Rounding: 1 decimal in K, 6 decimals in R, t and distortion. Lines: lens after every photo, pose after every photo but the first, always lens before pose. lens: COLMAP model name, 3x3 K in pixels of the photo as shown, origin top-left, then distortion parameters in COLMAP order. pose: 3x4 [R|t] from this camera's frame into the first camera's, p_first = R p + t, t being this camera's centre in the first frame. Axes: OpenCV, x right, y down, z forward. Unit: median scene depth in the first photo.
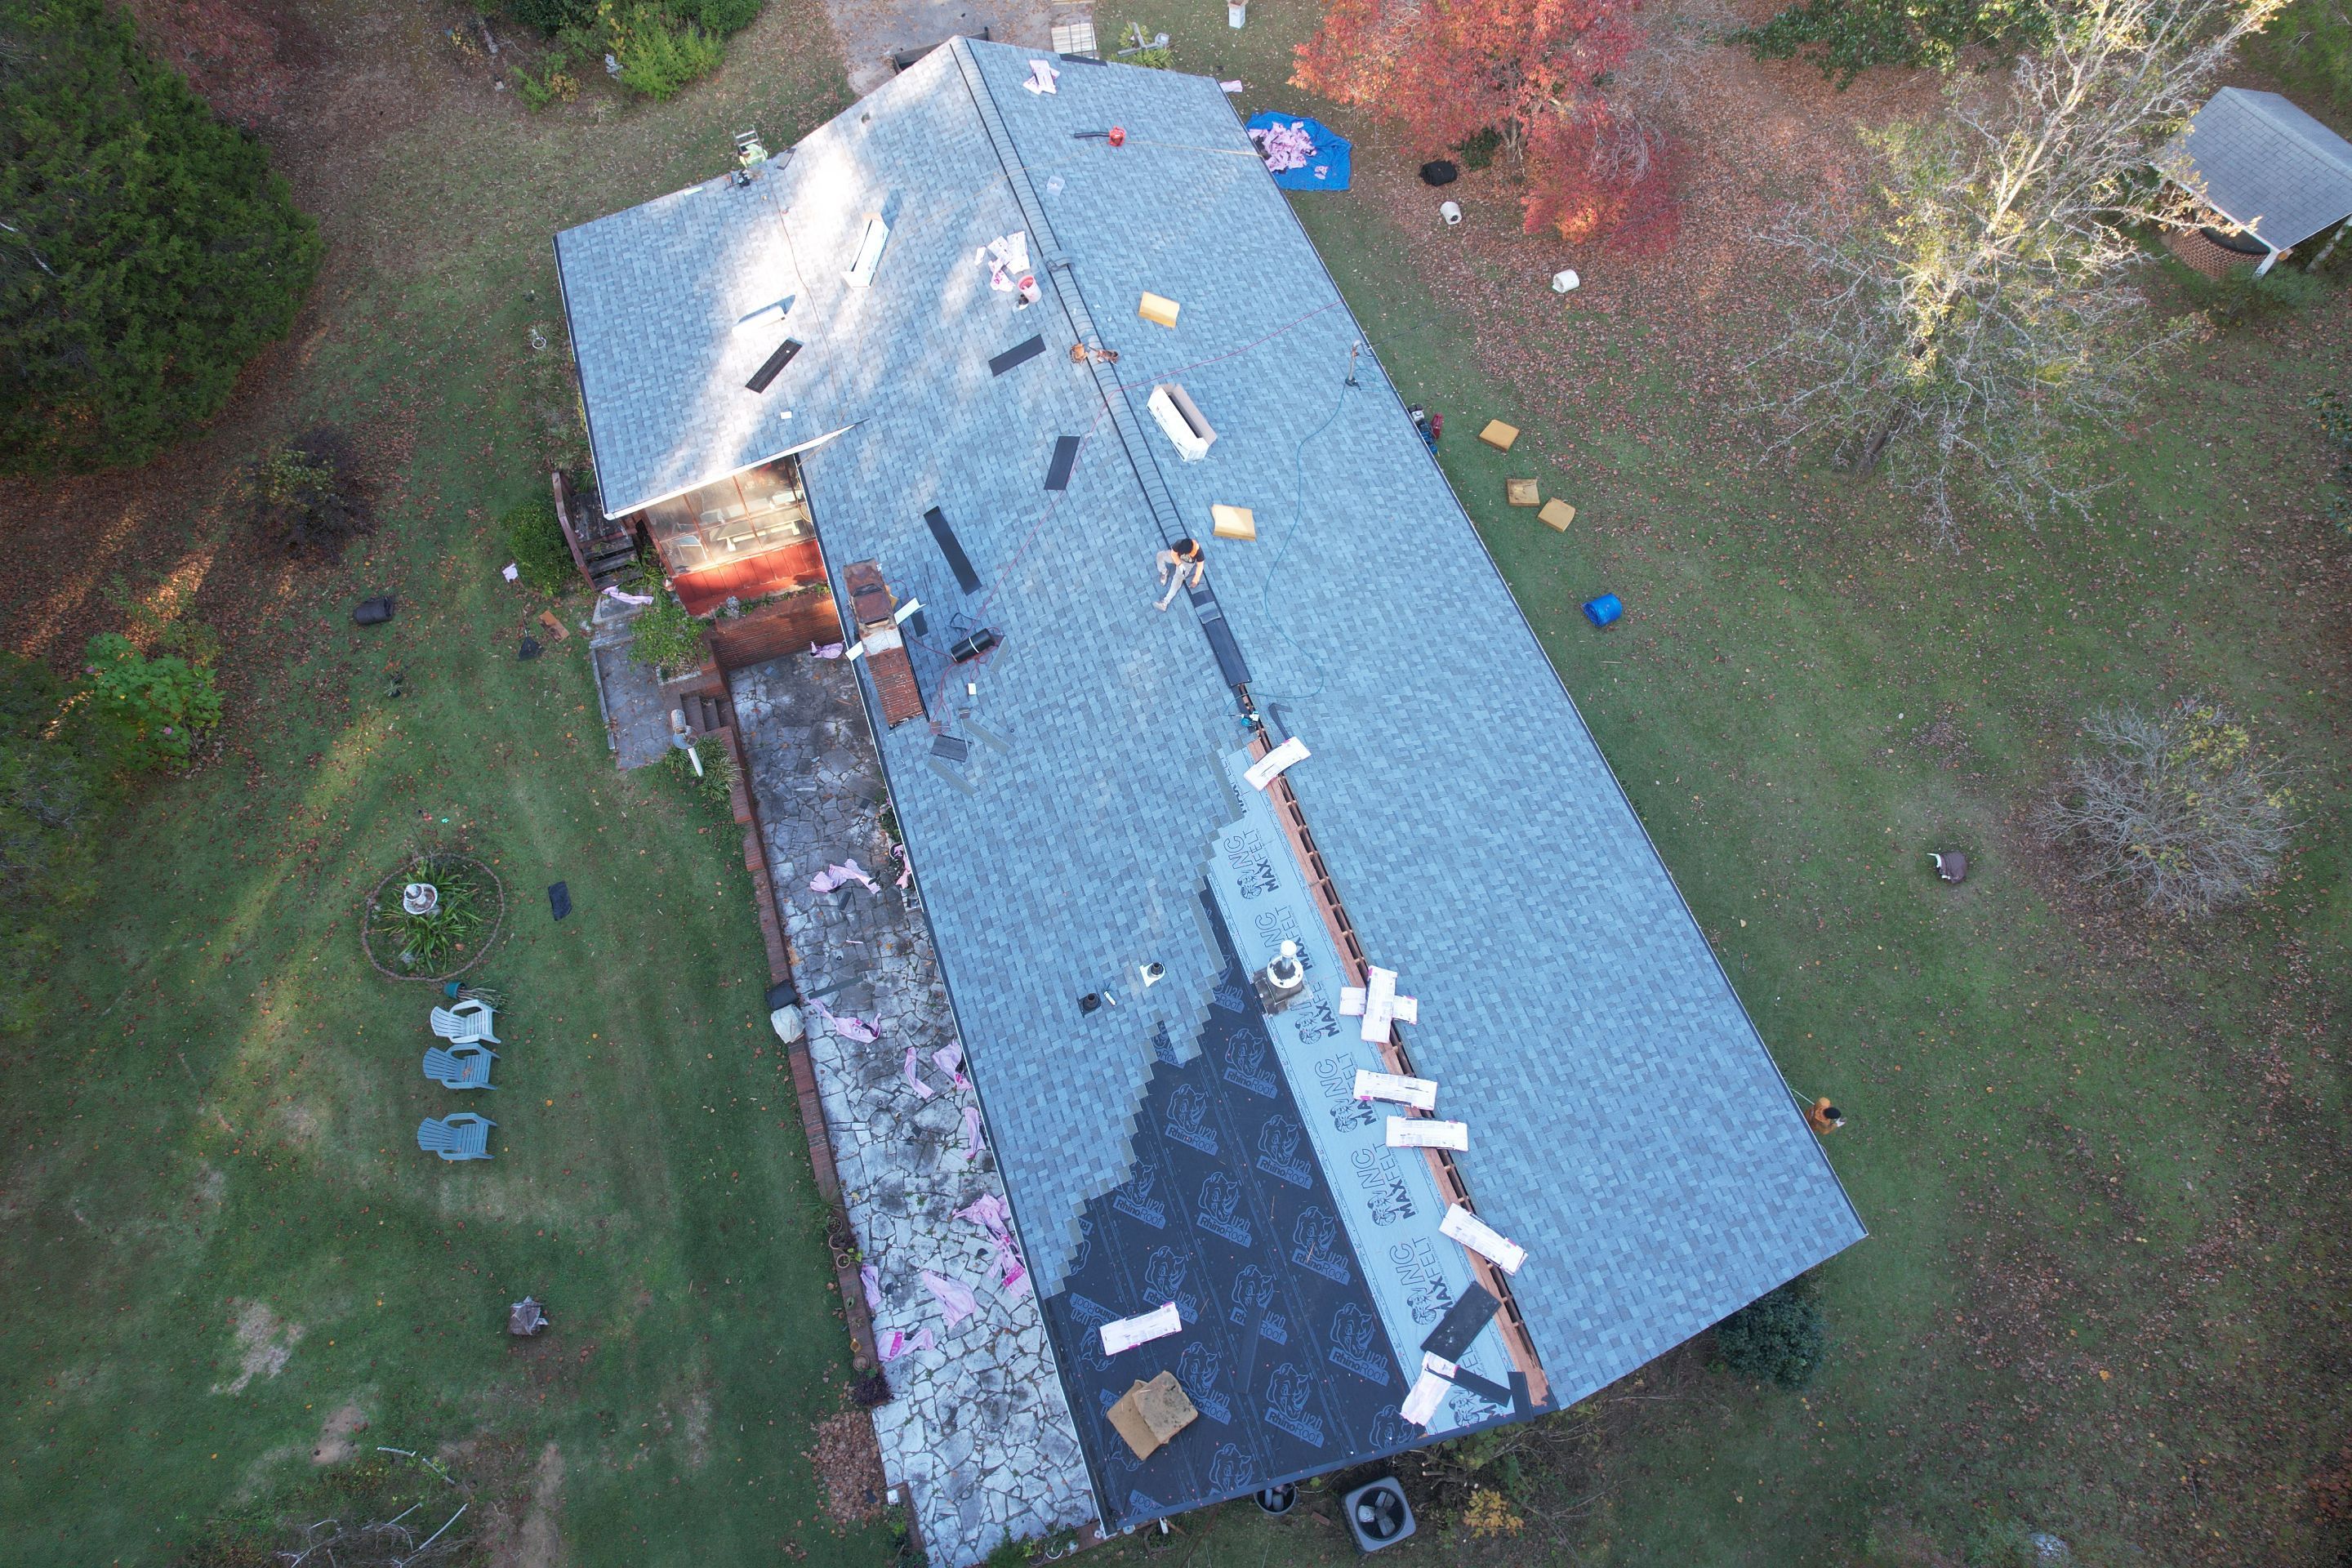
lens RADIAL K [[1495.2, 0, 1176.0], [0, 1495.2, 784.0], [0, 0, 1]] dist [-0.070628, 0.067368]
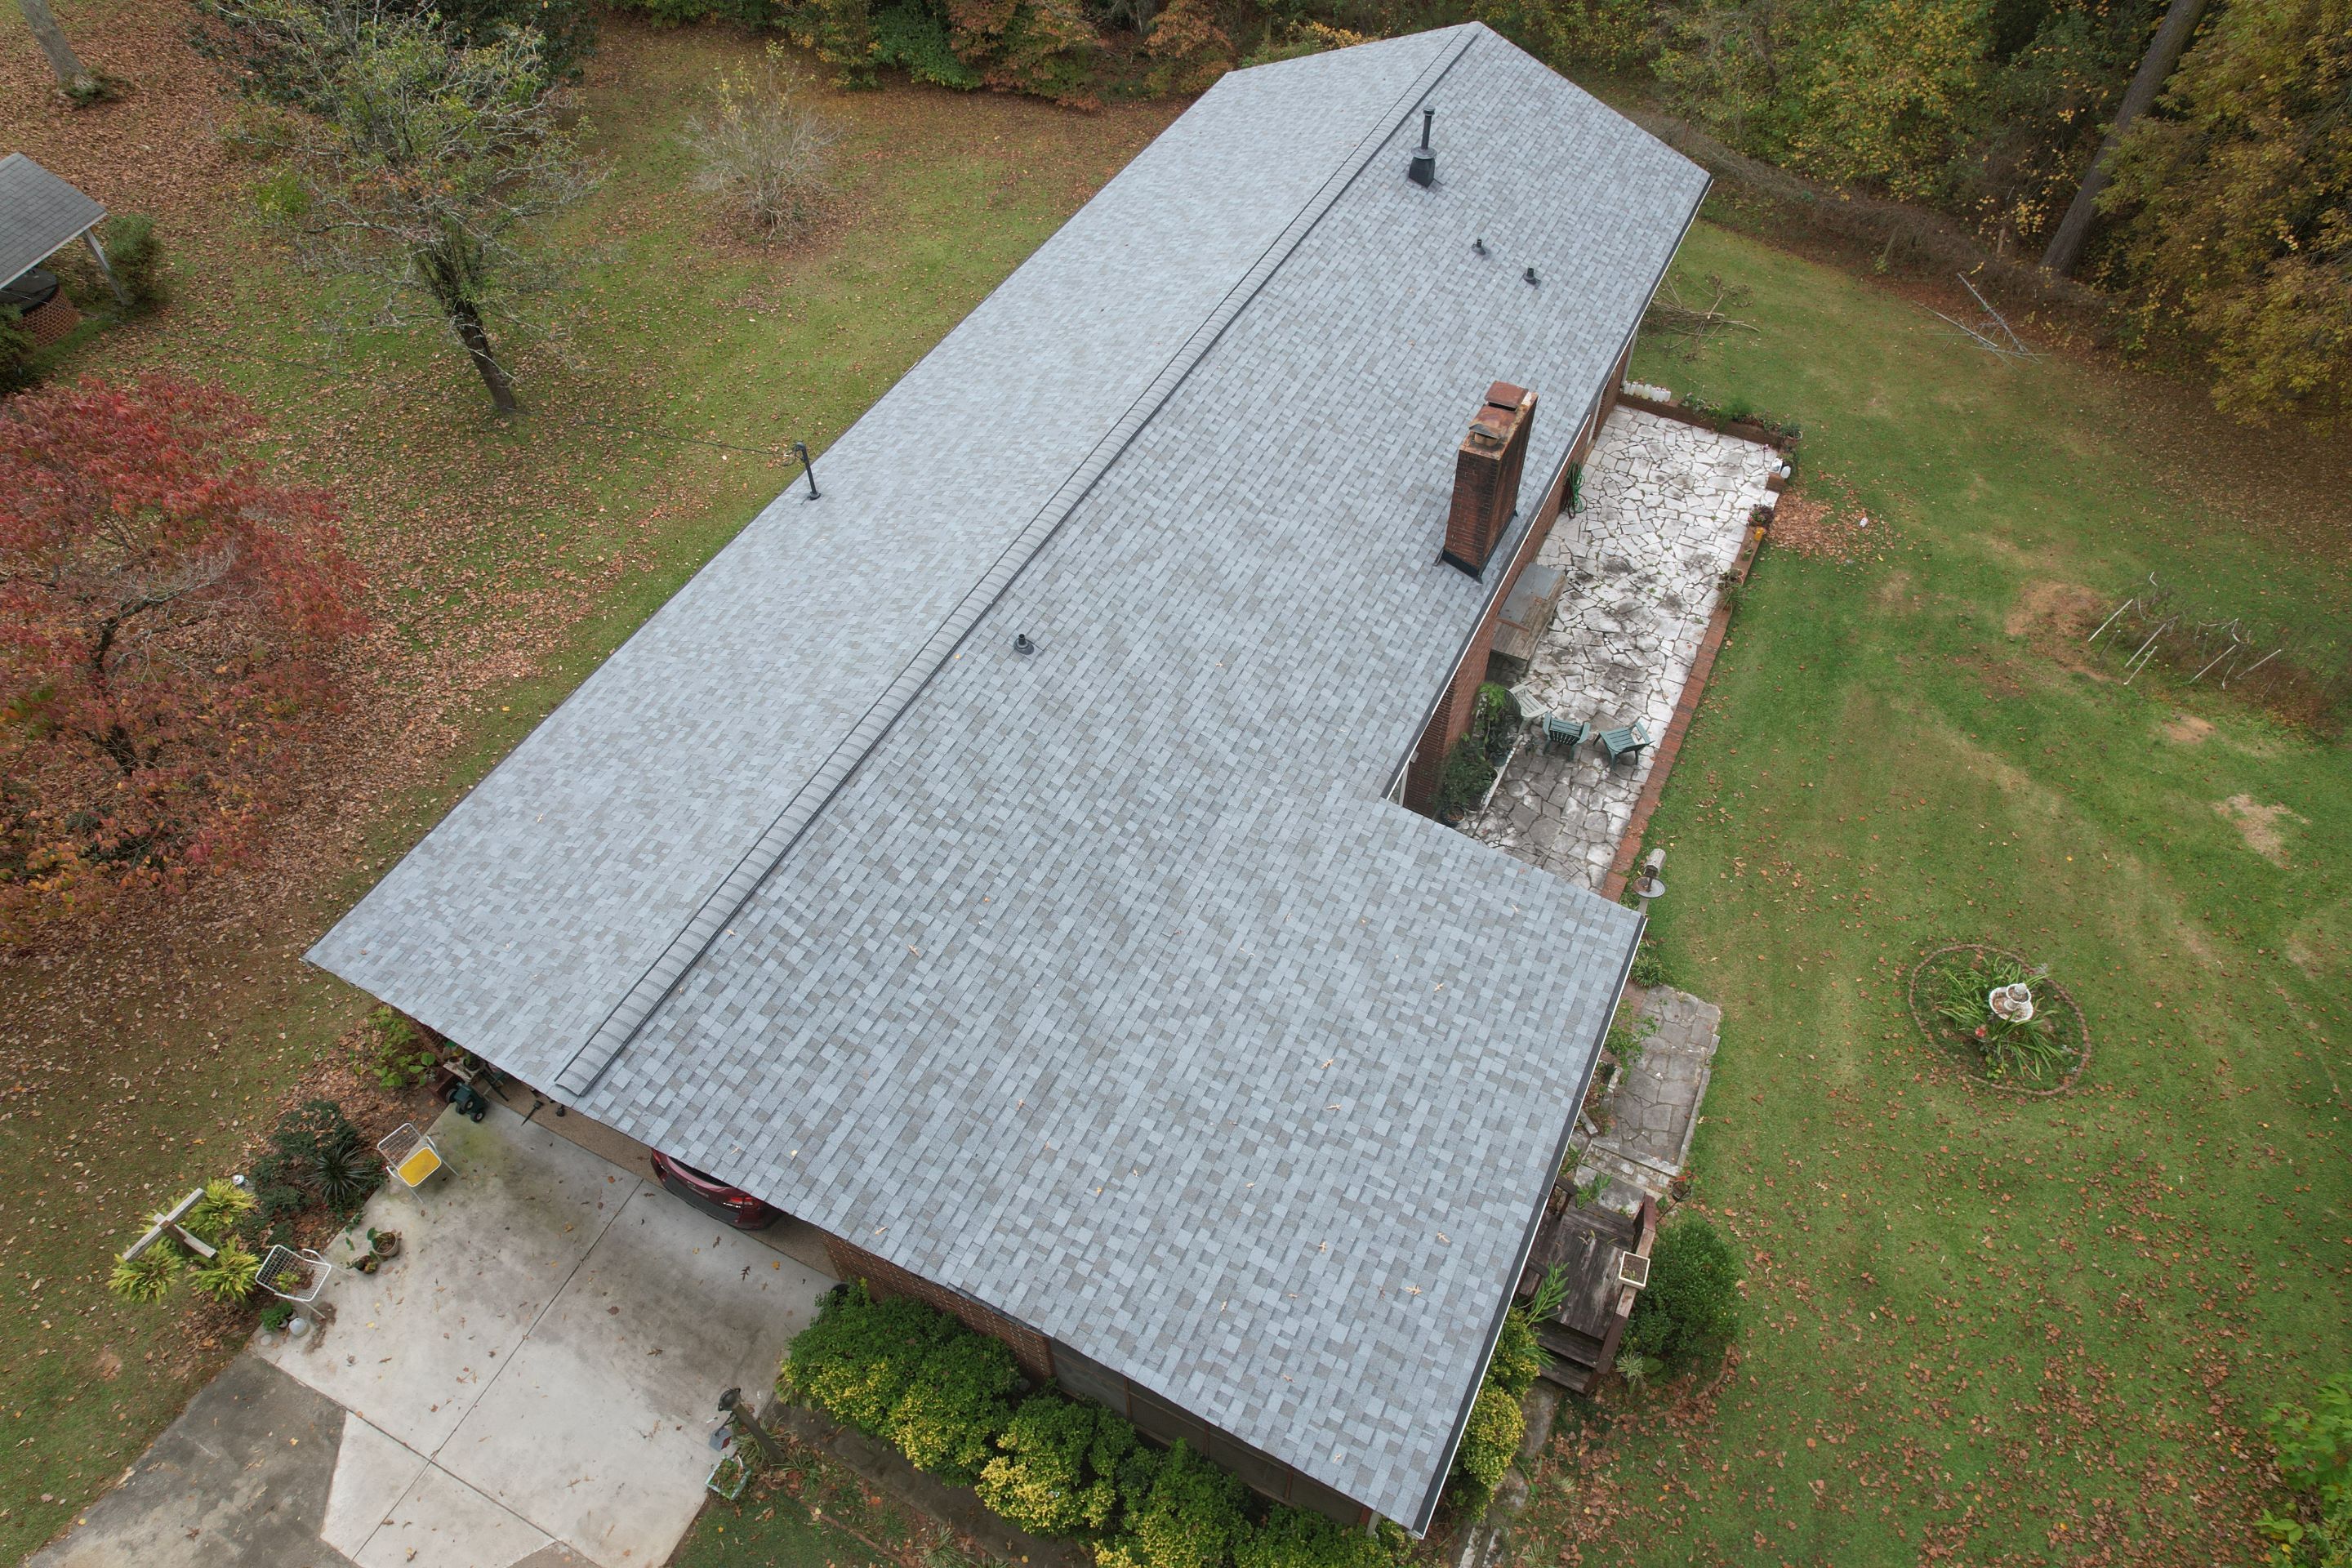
lens RADIAL K [[1499.3, 0, 1176.0], [0, 1499.3, 784.0], [0, 0, 1]] dist [-0.057886, 0.043119]
pose [[-0.699630, -0.531372, 0.477663, -0.558490], [0.630851, -0.145504, 0.762139, -0.876921], [-0.335477, 0.834550, 0.437015, 0.760380]]
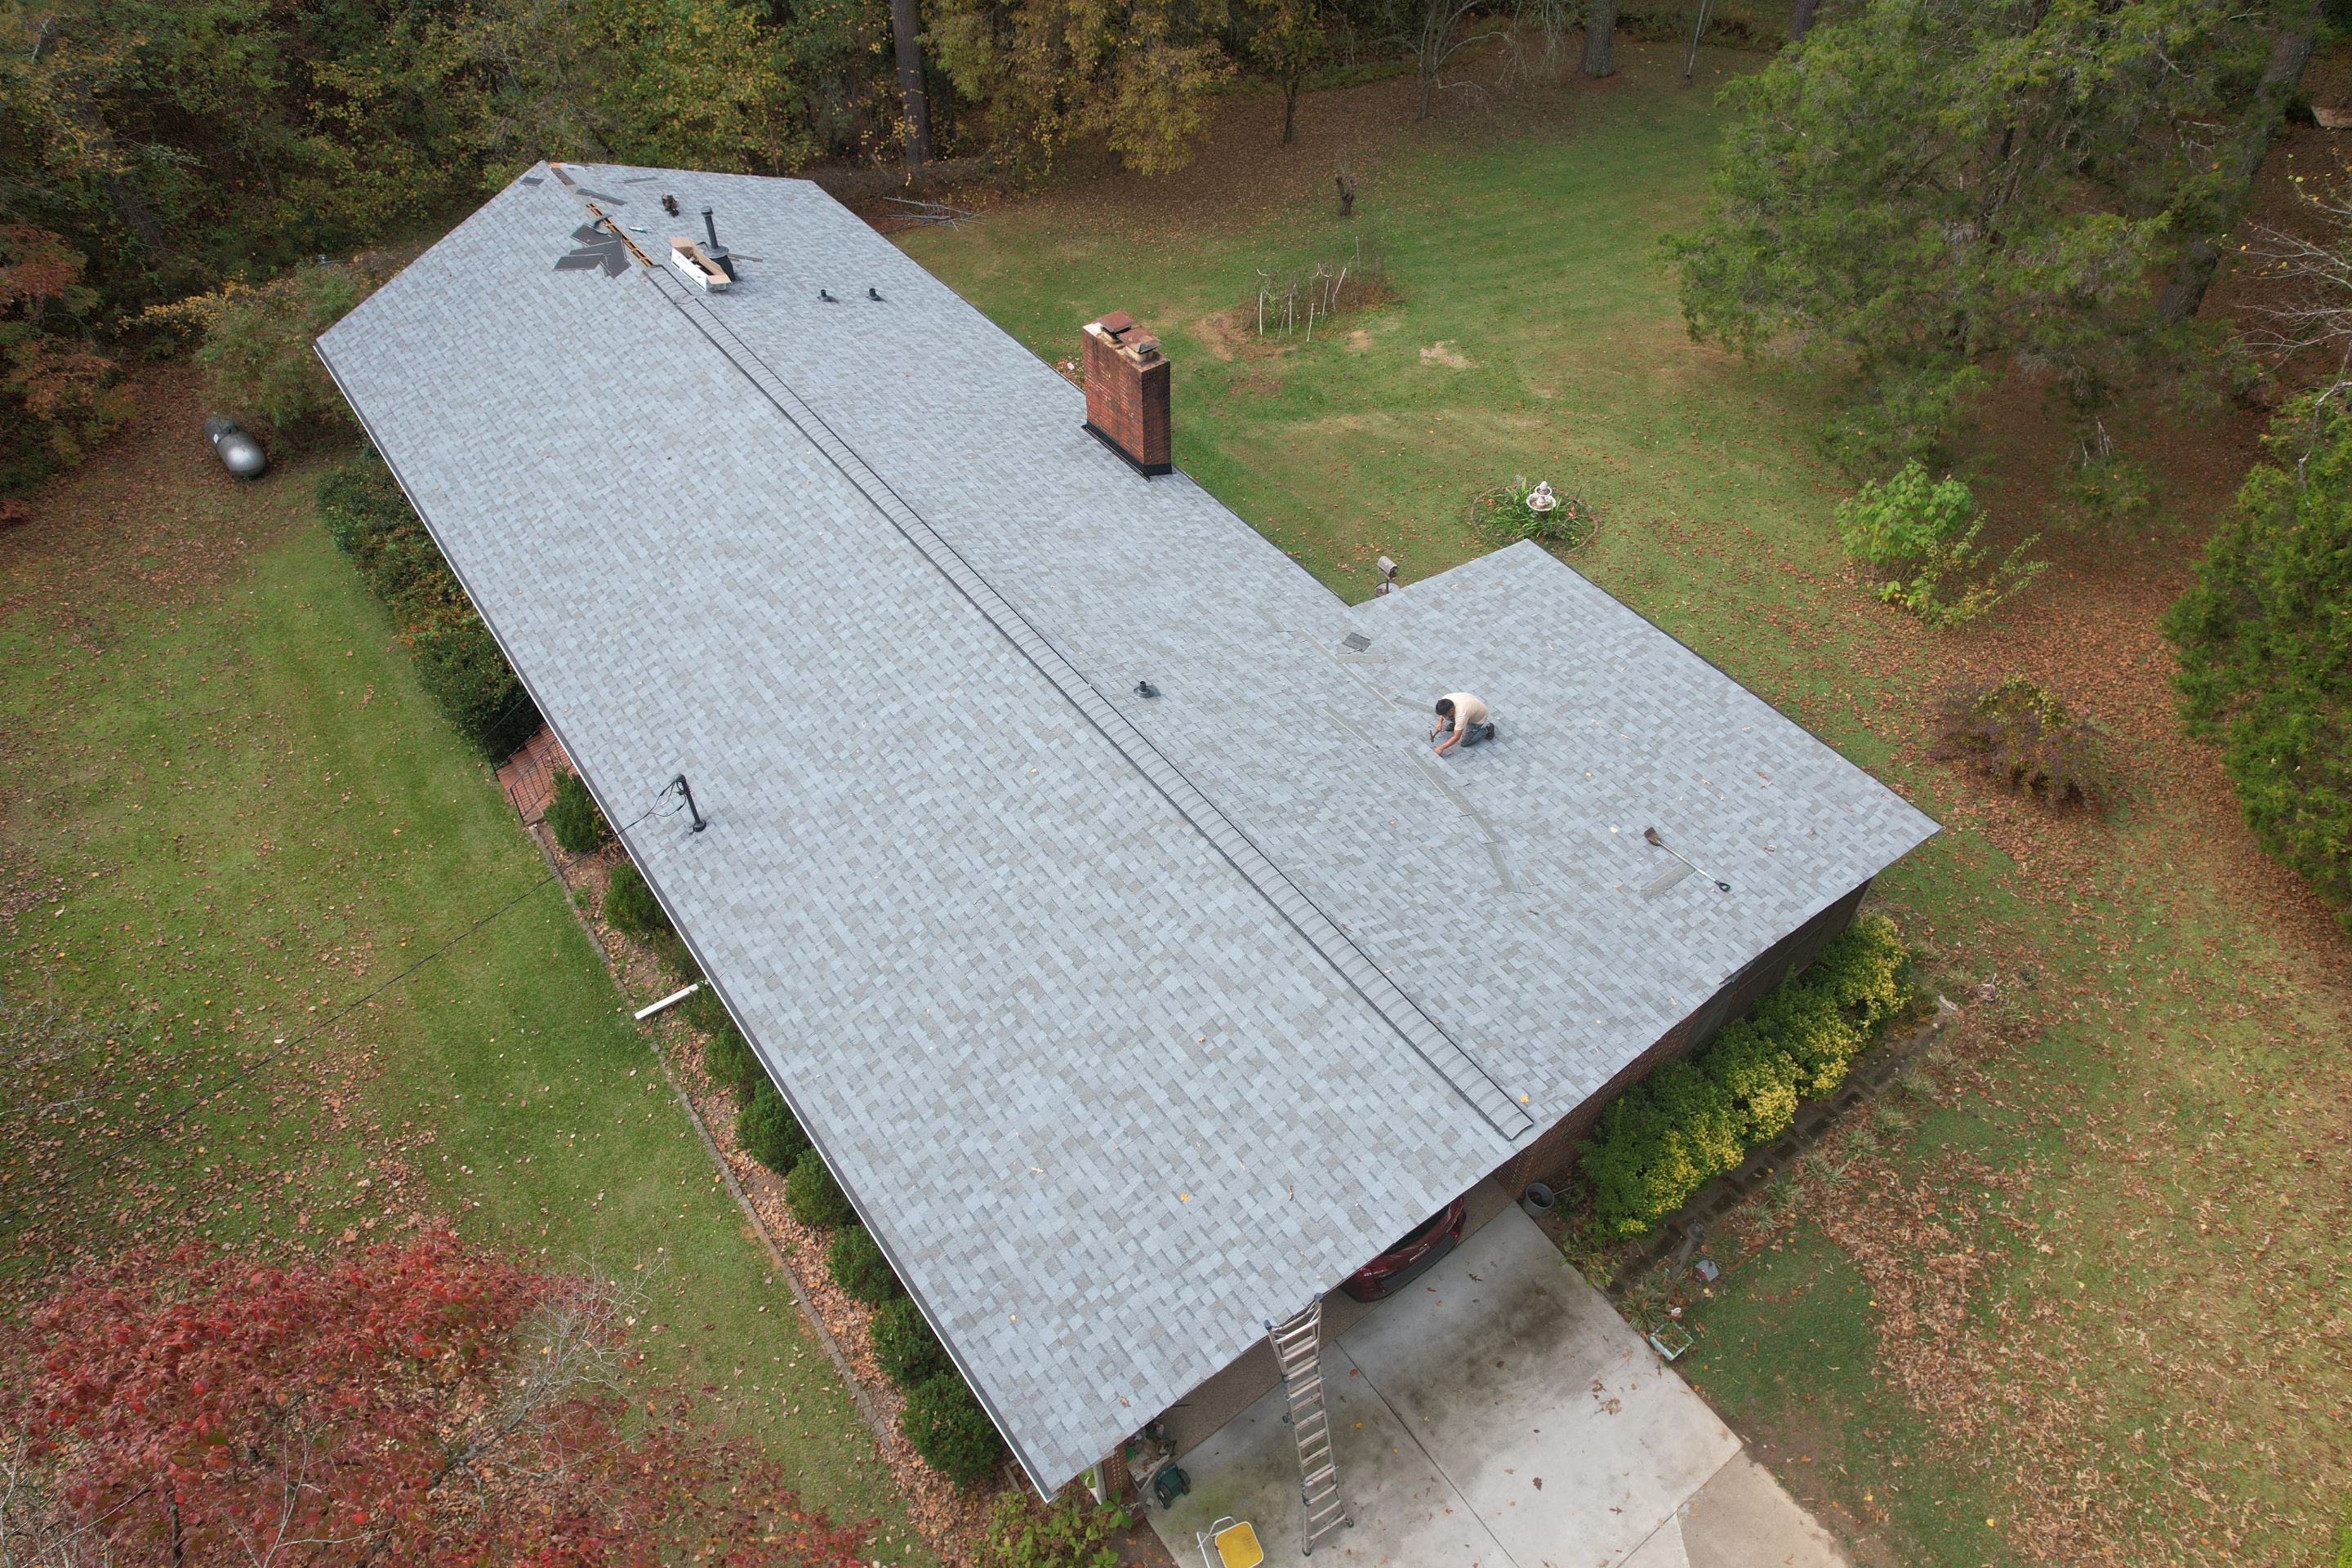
lens RADIAL K [[1507.5, 0, 1176.0], [0, 1507.5, 784.0], [0, 0, 1]] dist [-0.074907, 0.063855]
pose [[-0.954674, 0.227981, -0.191369, 0.034138], [-0.251370, -0.273201, 0.928533, -1.076383], [0.159406, 0.934551, 0.318126, 0.857641]]
